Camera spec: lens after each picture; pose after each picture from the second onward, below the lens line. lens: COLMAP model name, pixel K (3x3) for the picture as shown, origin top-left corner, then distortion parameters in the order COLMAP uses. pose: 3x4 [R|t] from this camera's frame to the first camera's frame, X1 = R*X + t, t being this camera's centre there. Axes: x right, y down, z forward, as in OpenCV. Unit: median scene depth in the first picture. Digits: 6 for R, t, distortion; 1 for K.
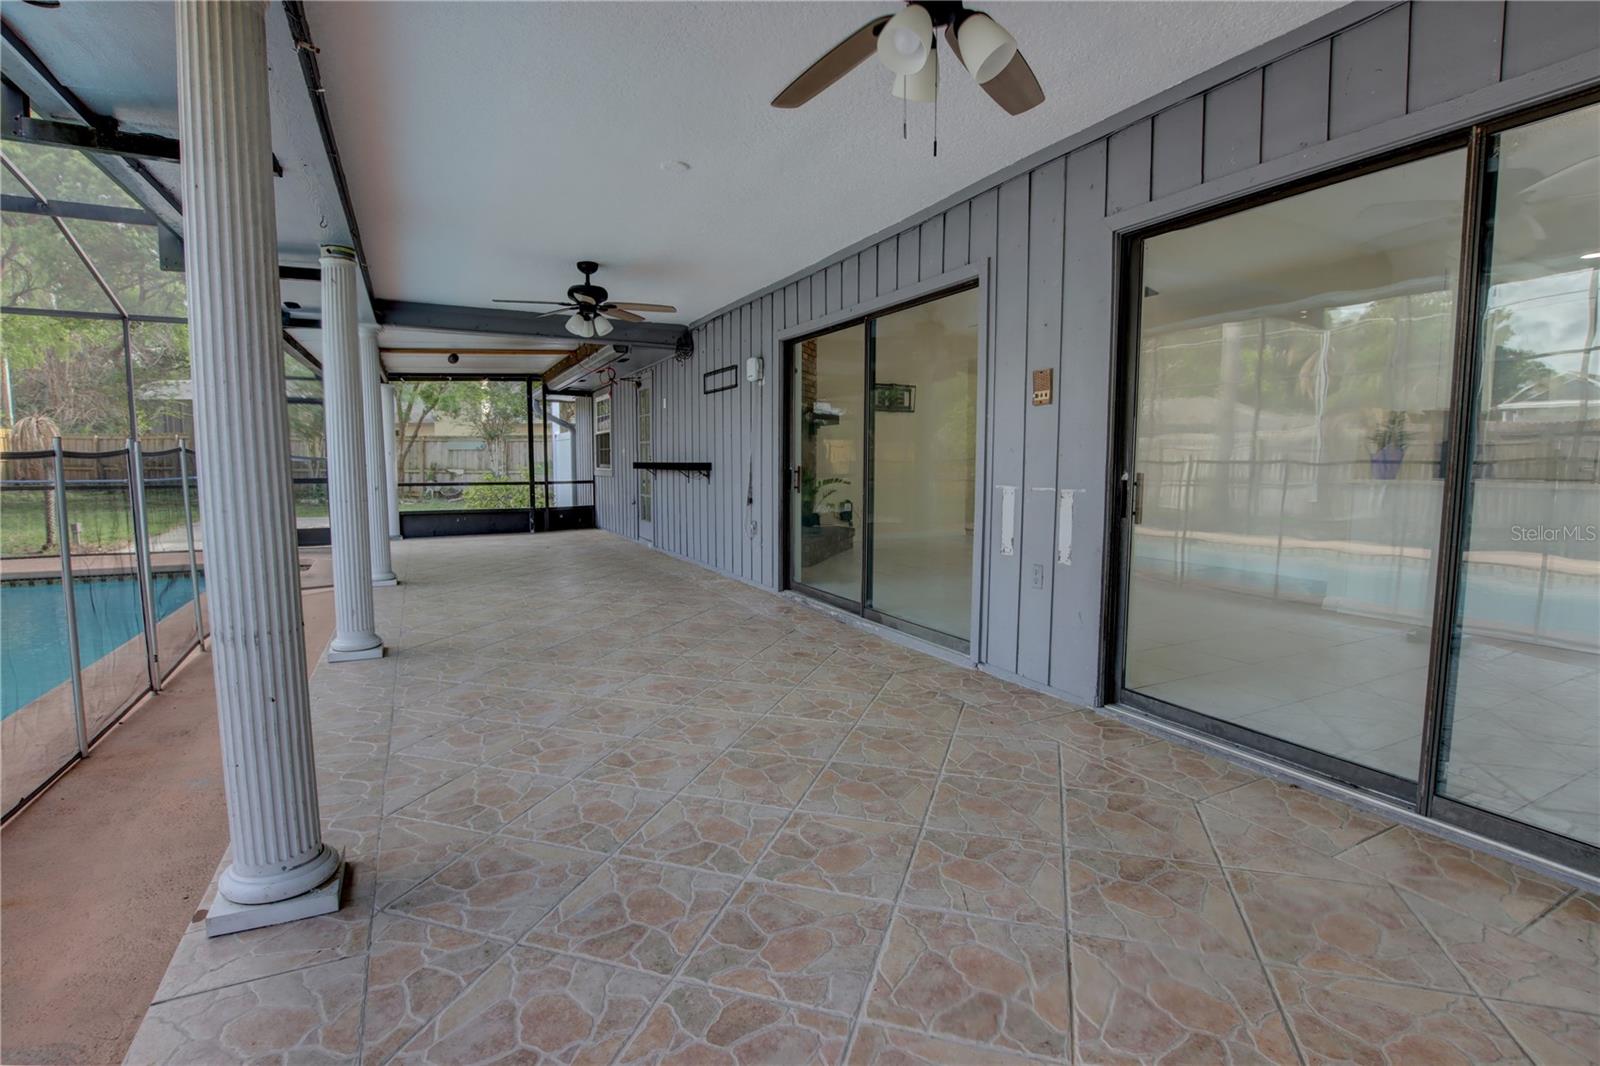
lens RADIAL K [[774.2, 0, 803.7], [0, 774.2, 532.2], [0, 0, 1]] dist [-0.035790, 0.003311]
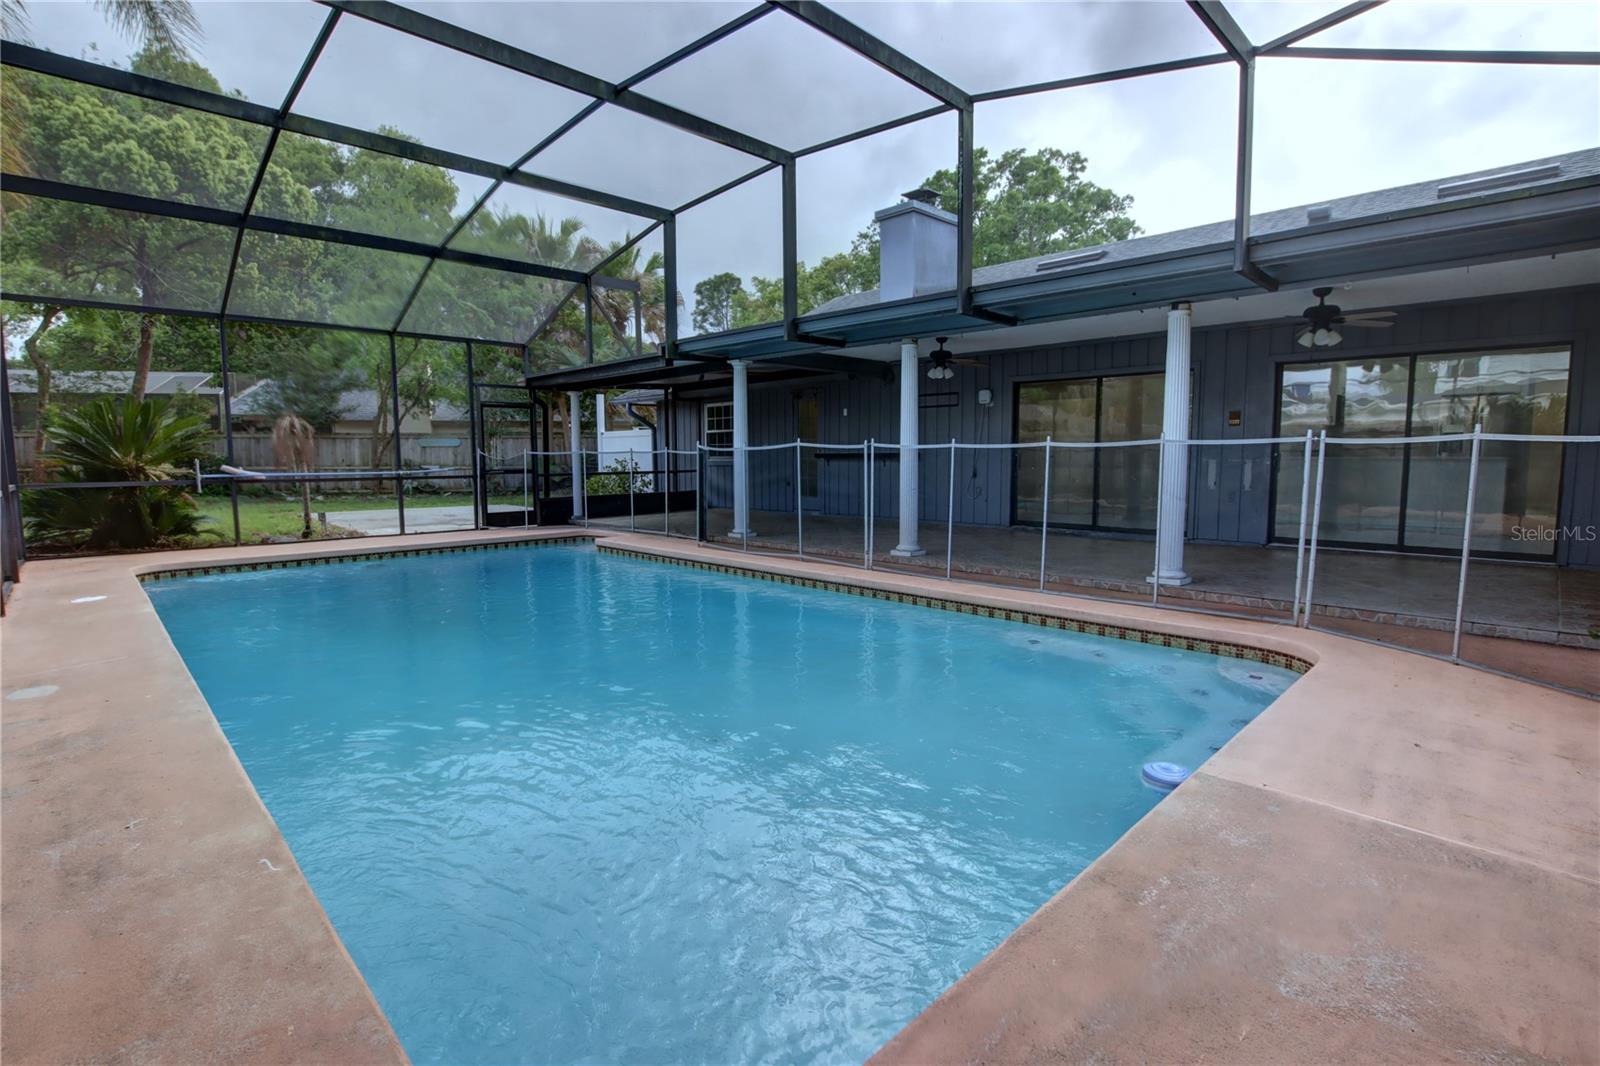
lens RADIAL K [[774.2, 0, 806.6], [0, 774.2, 534.4], [0, 0, 1]] dist [-0.035790, 0.003311]
pose [[0.946353, -0.041919, 0.320403, -0.636478], [0.038759, 0.999117, 0.016238, 0.031497], [-0.320801, -0.002948, 0.947142, -0.310308]]
